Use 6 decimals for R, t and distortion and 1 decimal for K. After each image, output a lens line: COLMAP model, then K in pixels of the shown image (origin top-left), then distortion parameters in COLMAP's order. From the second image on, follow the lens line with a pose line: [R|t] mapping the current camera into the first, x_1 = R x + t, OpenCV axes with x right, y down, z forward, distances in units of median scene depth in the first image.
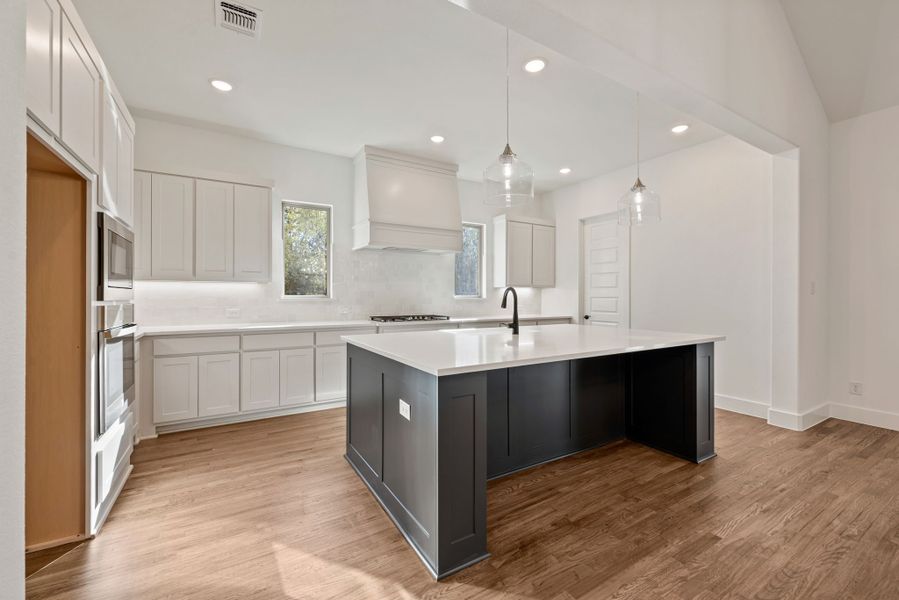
lens RADIAL K [[366.8, 0, 452.2], [0, 366.8, 296.6], [0, 0, 1]] dist [-0.002022, 0.000615]
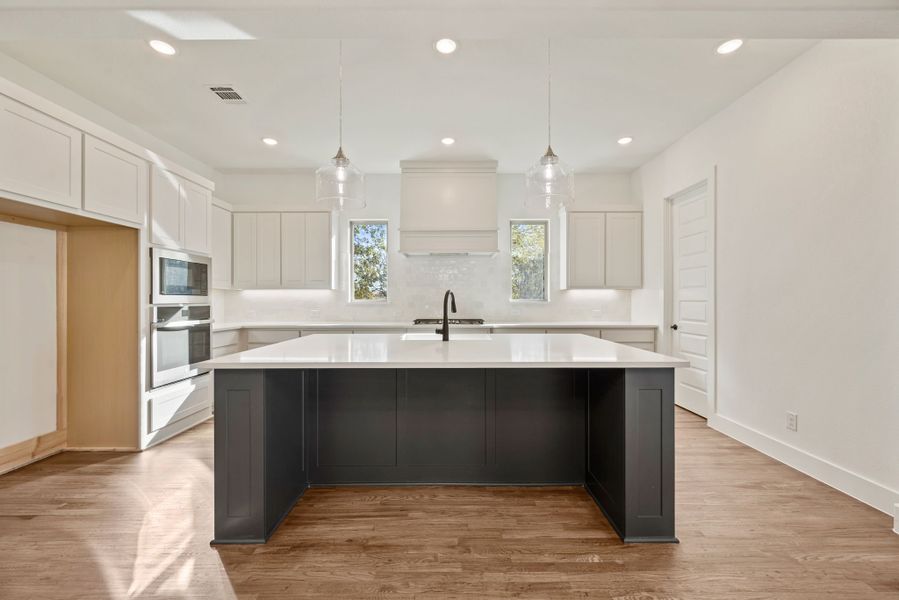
lens RADIAL K [[366.8, 0, 448.2], [0, 366.8, 301.2], [0, 0, 1]] dist [-0.002022, 0.000615]
pose [[0.857142, -0.000391, -0.515081, 0.660858], [0.001989, 0.999995, 0.002551, 0.000021], [0.515077, -0.003211, 0.857138, 0.213961]]
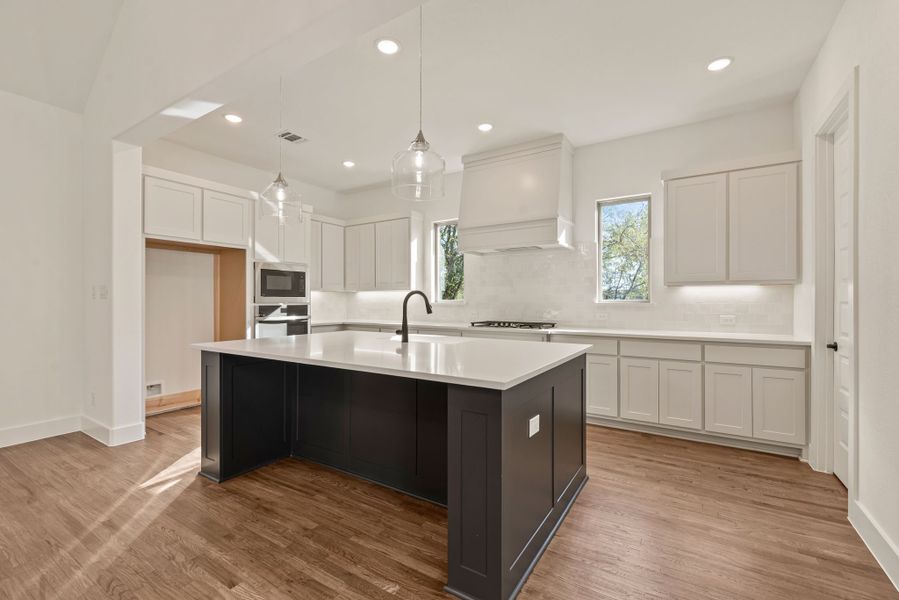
lens RADIAL K [[392.1, 0, 428.9], [0, 392.1, 301.4], [0, 0, 1]] dist [0.000284, -0.000142]
pose [[0.435336, 0.001053, -0.900267, 1.086595], [0.000032, 0.999999, 0.001186, -0.000099], [0.900268, -0.000545, 0.435336, 0.634707]]
